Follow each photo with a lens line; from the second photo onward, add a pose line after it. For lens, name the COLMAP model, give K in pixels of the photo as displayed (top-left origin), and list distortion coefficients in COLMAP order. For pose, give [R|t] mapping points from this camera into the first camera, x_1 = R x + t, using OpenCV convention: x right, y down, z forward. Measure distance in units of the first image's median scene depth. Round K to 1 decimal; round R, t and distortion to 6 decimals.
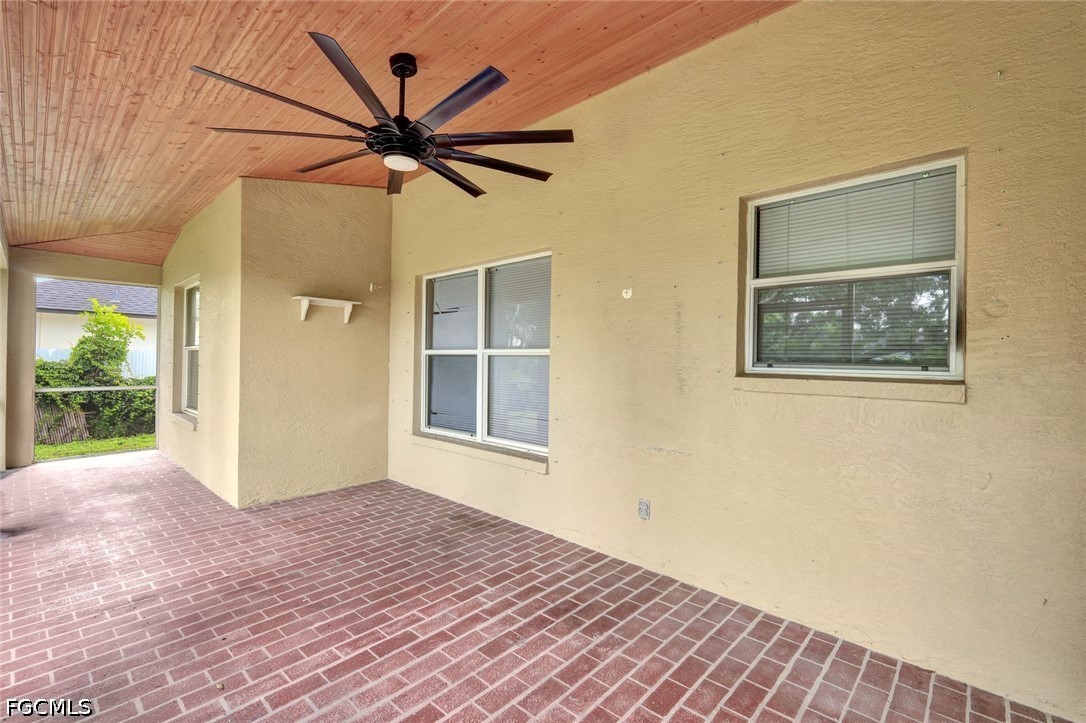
lens RADIAL K [[478.7, 0, 544.1], [0, 478.7, 359.1], [0, 0, 1]] dist [0.000197, 0.000156]
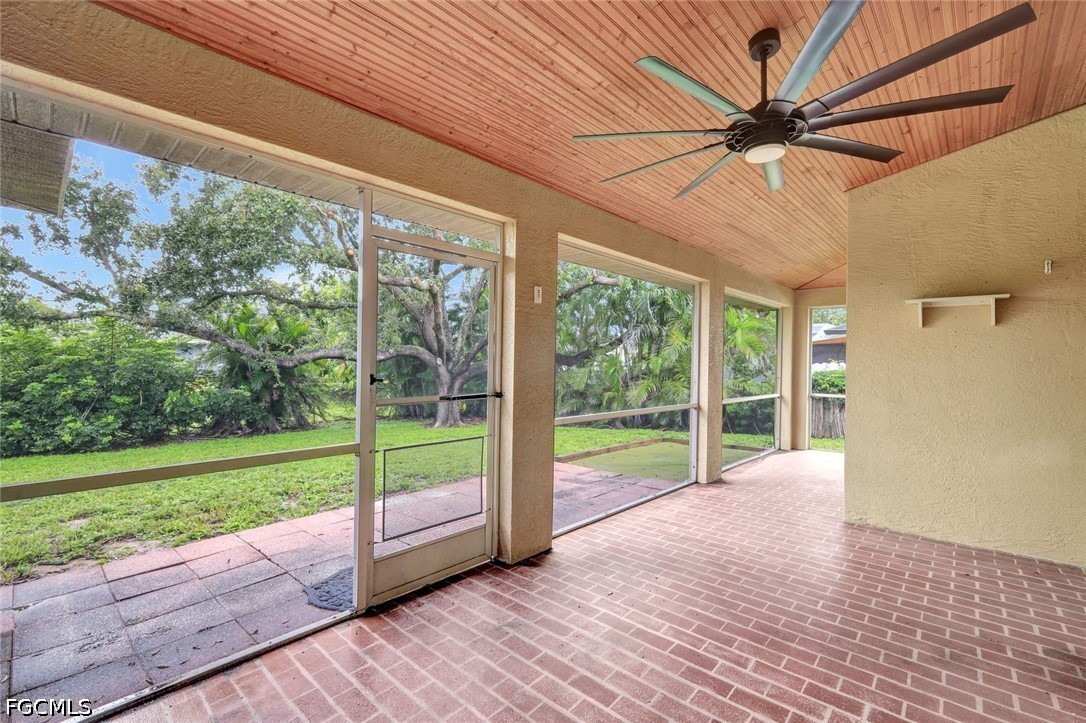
lens RADIAL K [[478.7, 0, 544.1], [0, 478.7, 359.1], [0, 0, 1]] dist [0.000197, 0.000156]
pose [[0.010491, -0.015294, -0.999828, 0.437537], [-0.015866, 0.999755, -0.015460, -0.000420], [0.999819, 0.016025, 0.010246, 0.430678]]
